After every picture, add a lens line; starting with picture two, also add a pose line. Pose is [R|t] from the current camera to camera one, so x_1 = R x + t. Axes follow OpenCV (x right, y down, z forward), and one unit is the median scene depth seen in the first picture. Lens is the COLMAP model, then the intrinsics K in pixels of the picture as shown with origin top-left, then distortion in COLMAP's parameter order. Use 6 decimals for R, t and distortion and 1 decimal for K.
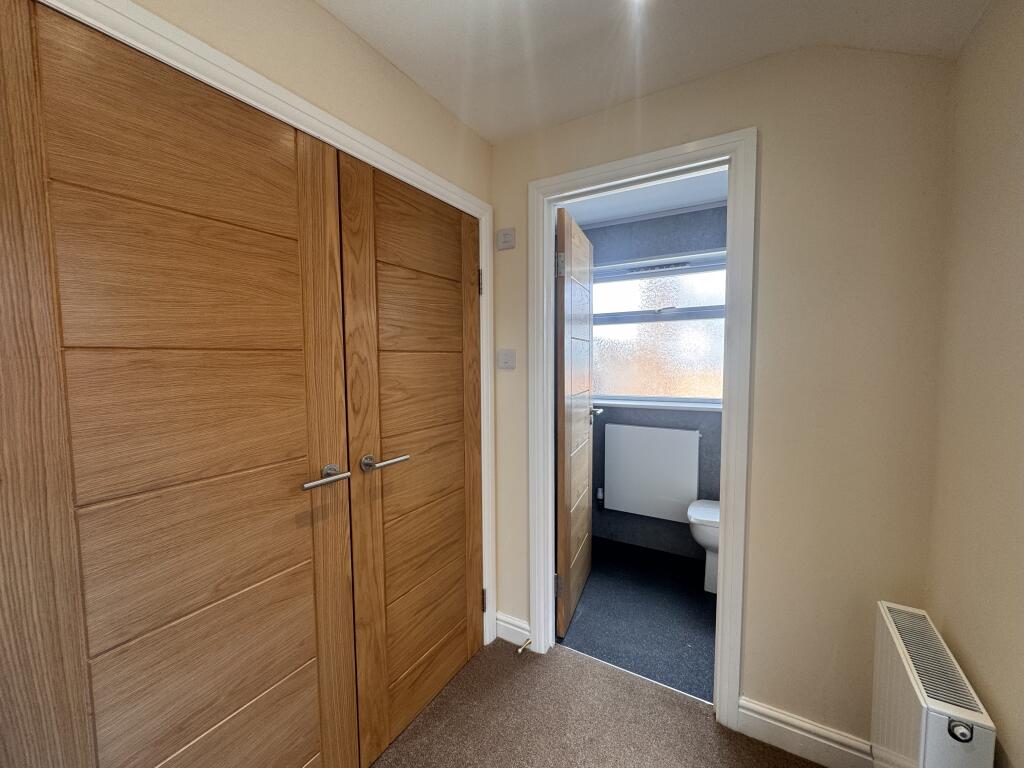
lens RADIAL K [[410.0, 0, 512.0], [0, 410.0, 384.0], [0, 0, 1]] dist [-0.004493, 0.000330]
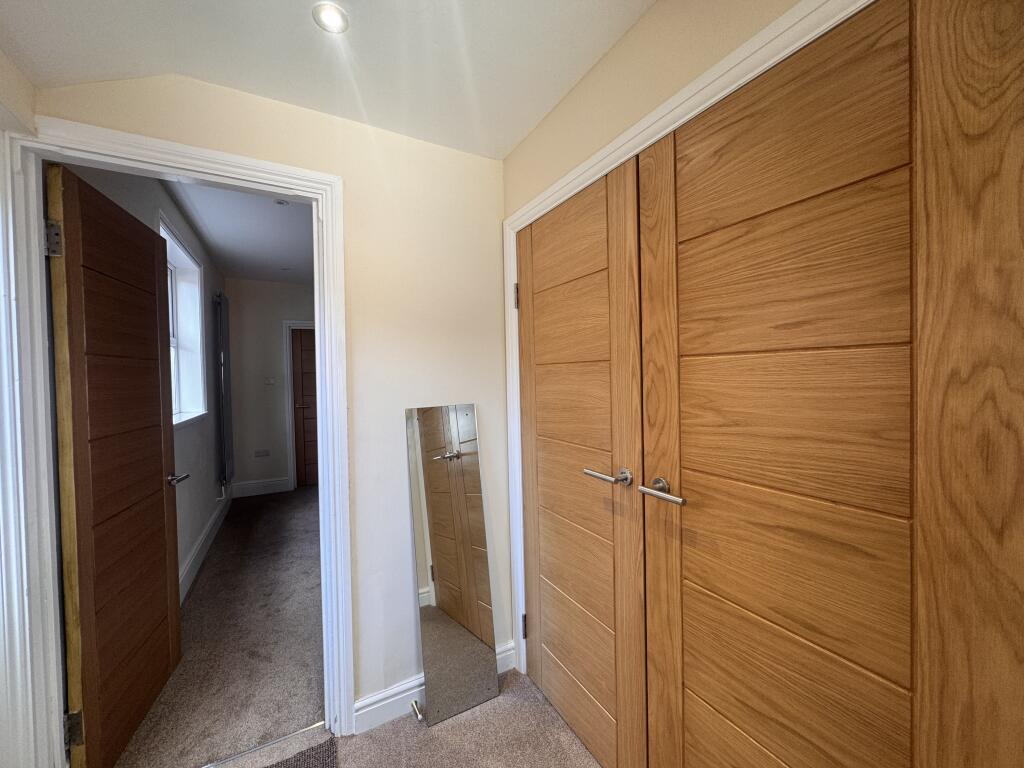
lens RADIAL K [[410.0, 0, 512.0], [0, 410.0, 384.0], [0, 0, 1]] dist [-0.004493, 0.000330]
pose [[-0.523038, 0.038205, -0.851452, 0.536329], [-0.031608, 0.997438, 0.064172, -0.069362], [0.851723, 0.060477, -0.520491, 1.167644]]
